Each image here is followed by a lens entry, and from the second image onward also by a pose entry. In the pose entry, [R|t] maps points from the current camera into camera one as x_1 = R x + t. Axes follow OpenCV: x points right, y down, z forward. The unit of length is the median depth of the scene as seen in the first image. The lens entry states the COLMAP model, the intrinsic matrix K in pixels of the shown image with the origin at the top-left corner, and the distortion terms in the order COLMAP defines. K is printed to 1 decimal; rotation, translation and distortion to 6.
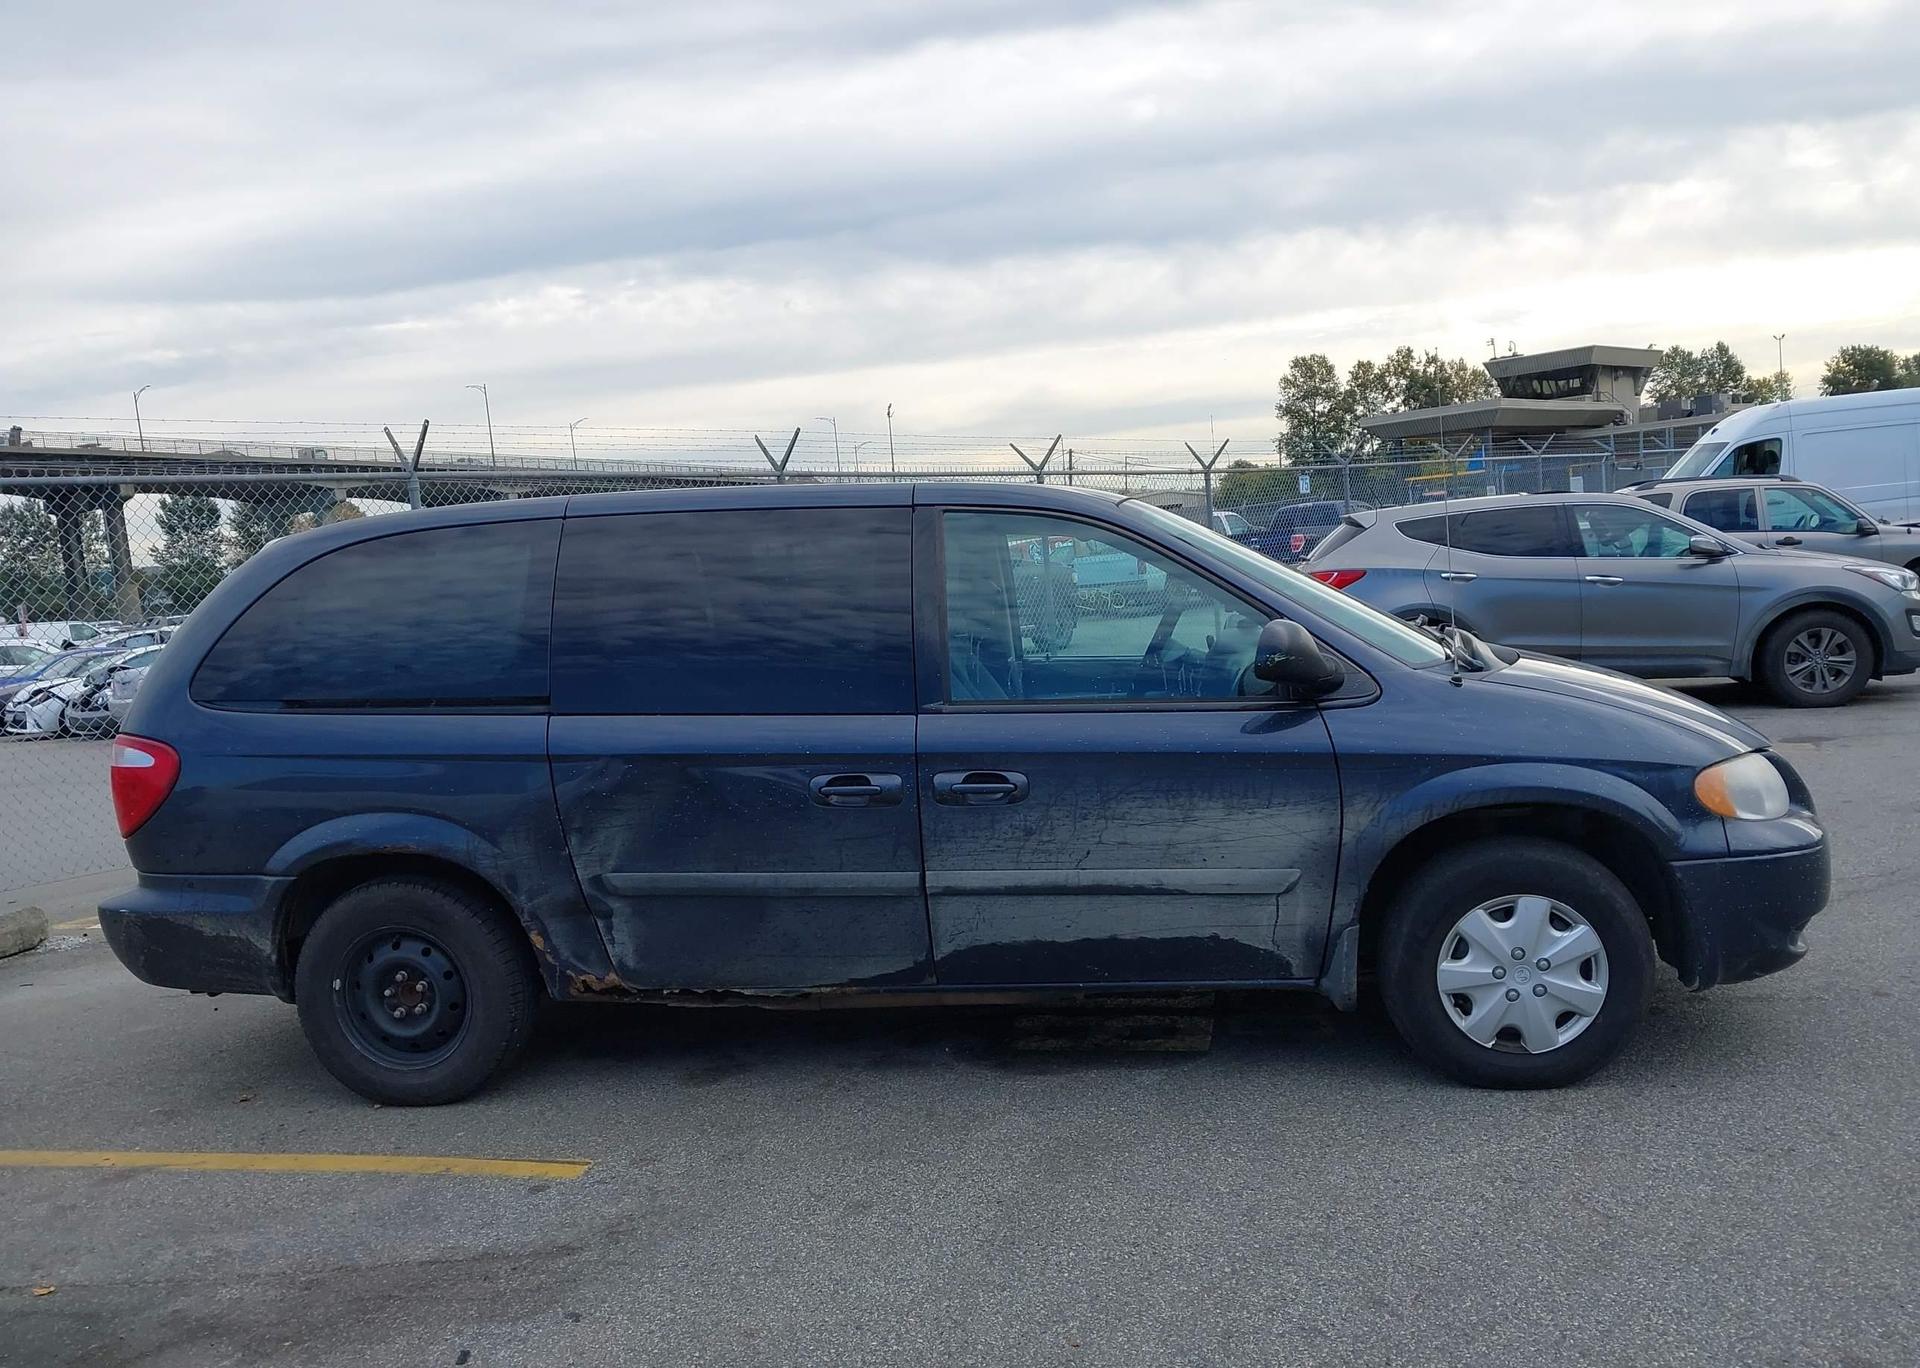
lens RADIAL K [[1576.1, 0, 956.2], [0, 1576.1, 659.1], [0, 0, 1]] dist [0.187986, -0.568582]
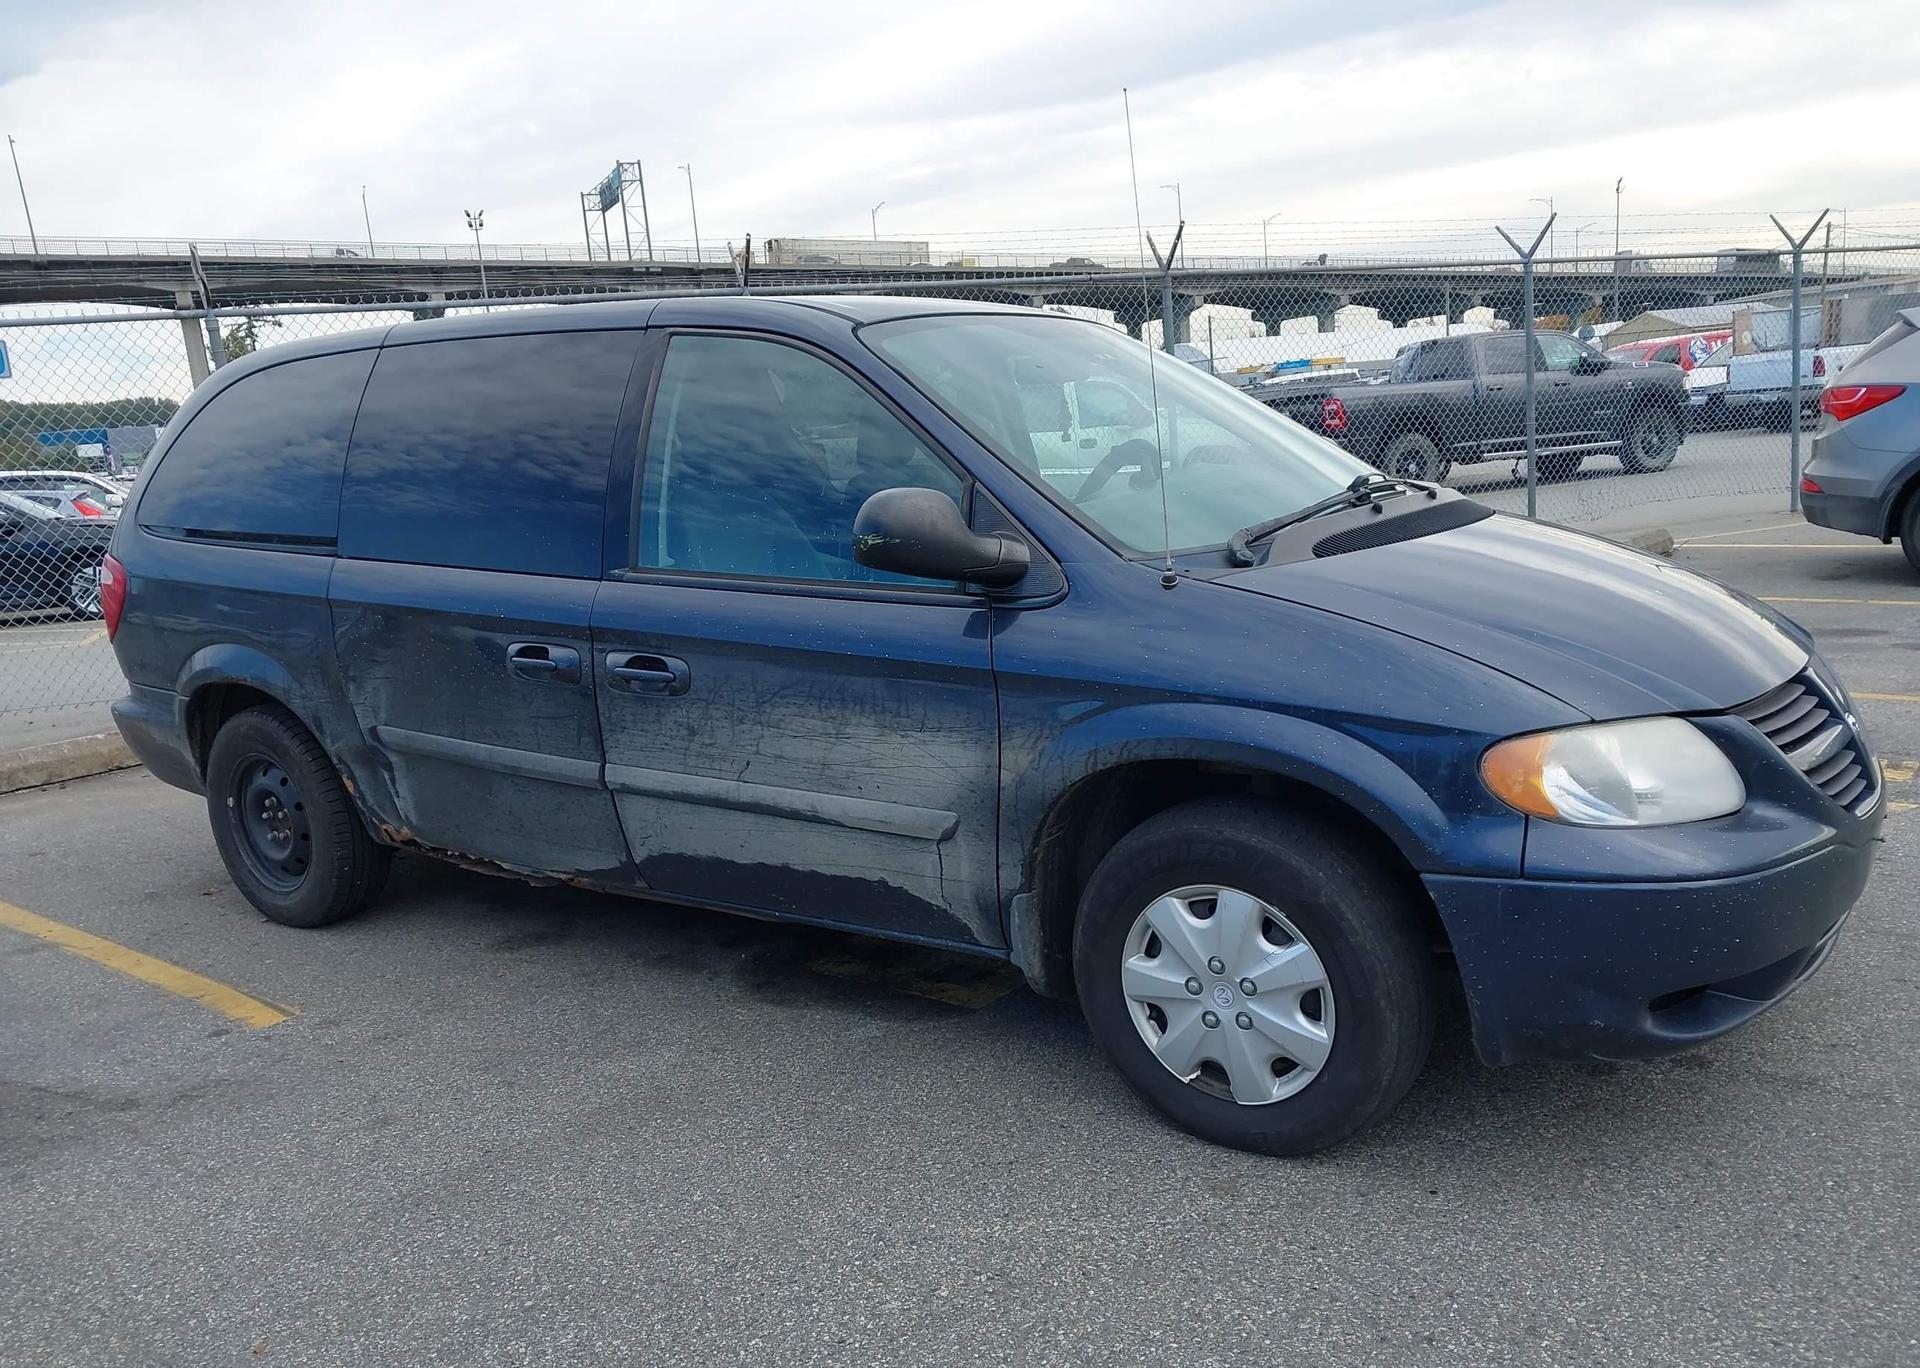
lens RADIAL K [[1552.5, 0, 939.5], [0, 1552.5, 681.0], [0, 0, 1]] dist [0.074924, -0.093603]
pose [[0.898666, 0.085088, -0.430302, 0.494102], [-0.023797, 0.989018, 0.145870, -0.037988], [0.437988, -0.120848, 0.890821, 0.316659]]
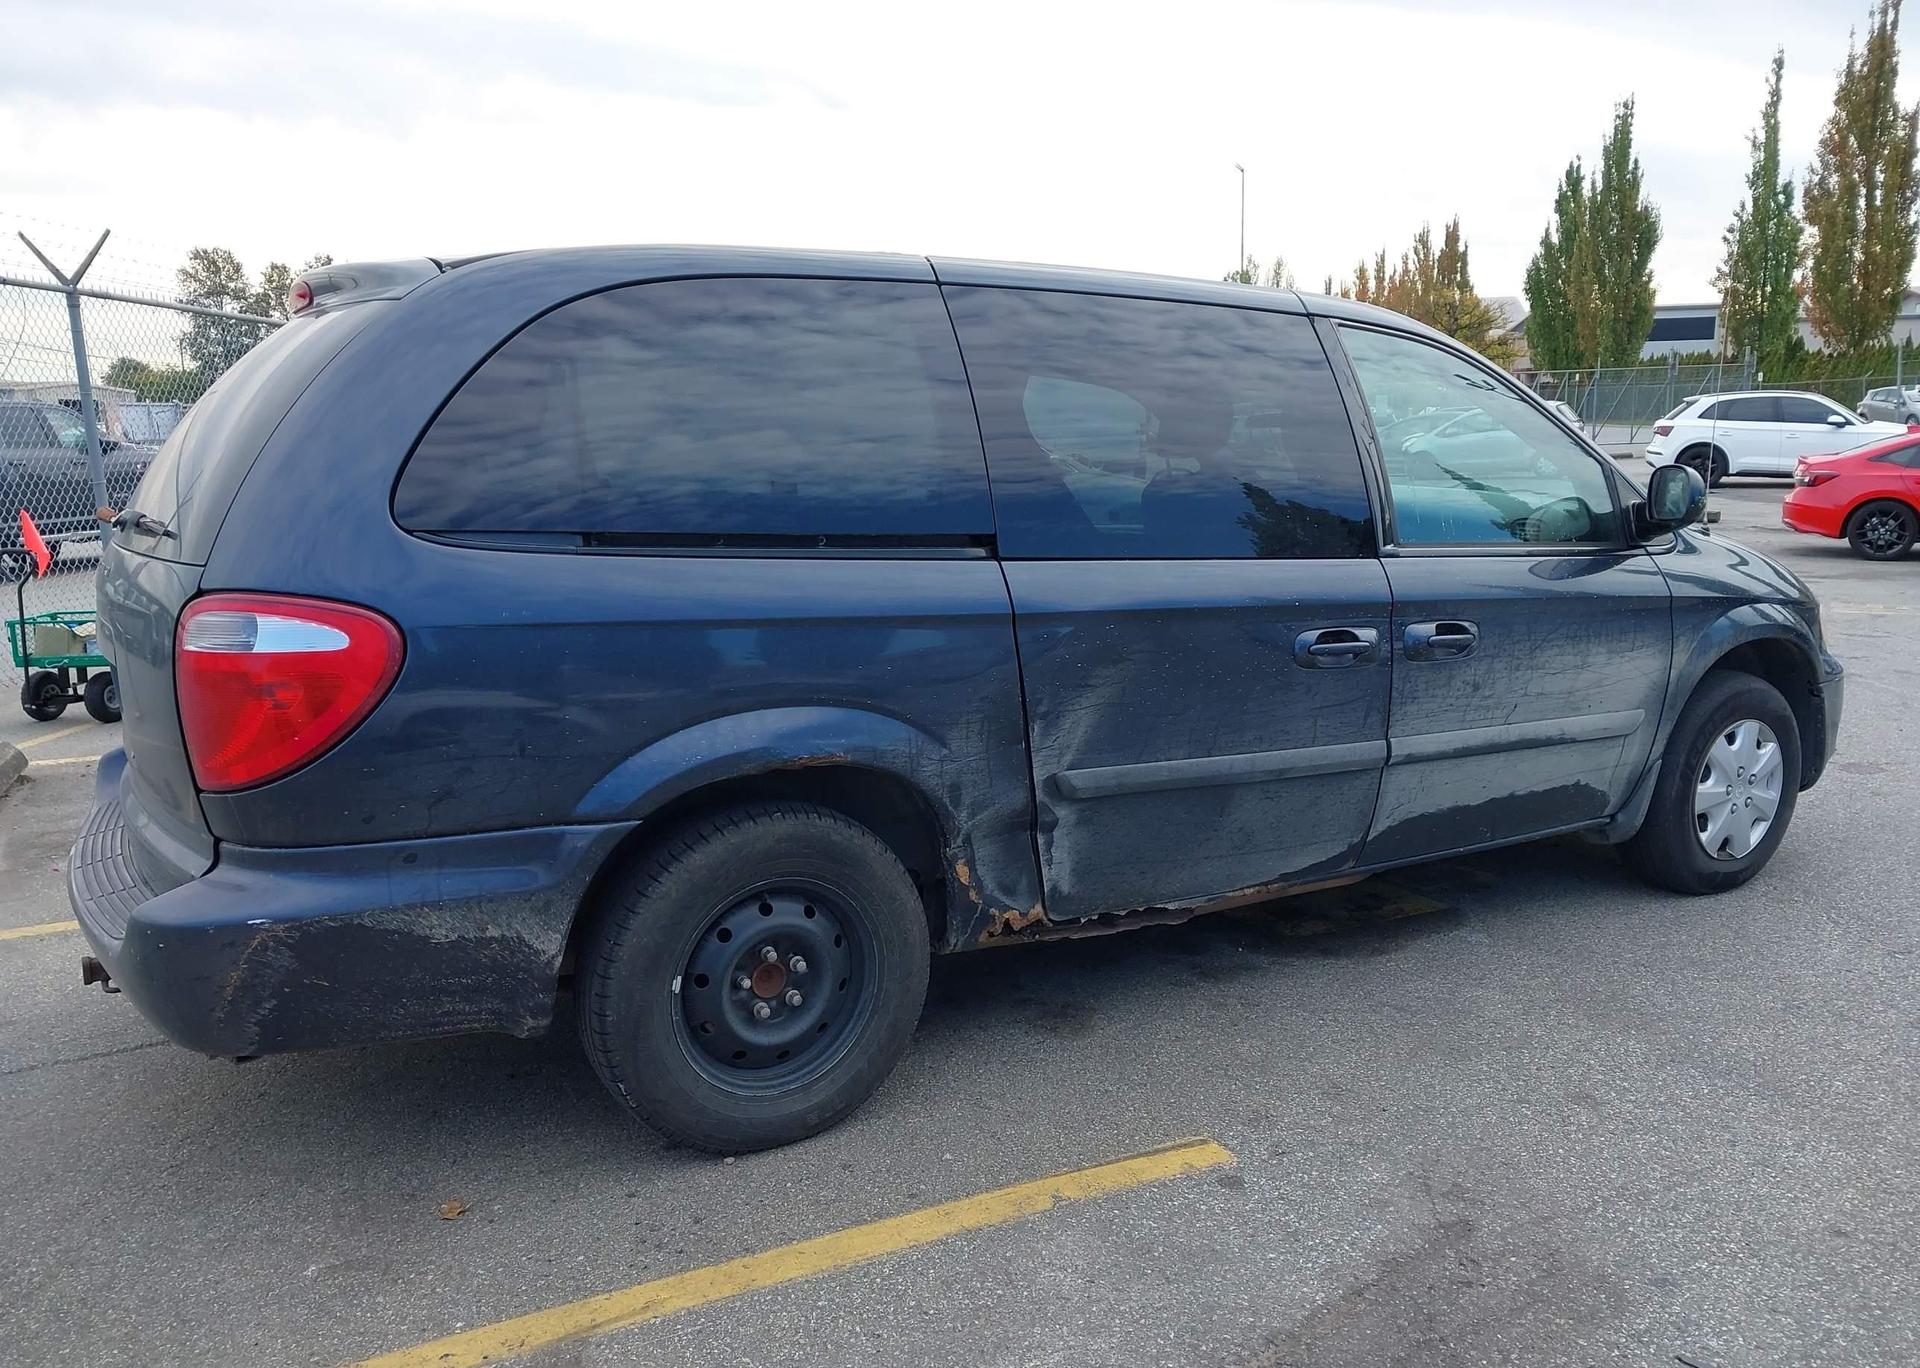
lens RADIAL K [[1552.5, 0, 939.5], [0, 1552.5, 681.0], [0, 0, 1]] dist [0.074924, -0.093603]
pose [[0.756965, -0.039290, 0.652273, -0.752033], [0.001466, 0.998290, 0.058432, 0.050139], [-0.653454, -0.043274, 0.755728, 0.496266]]
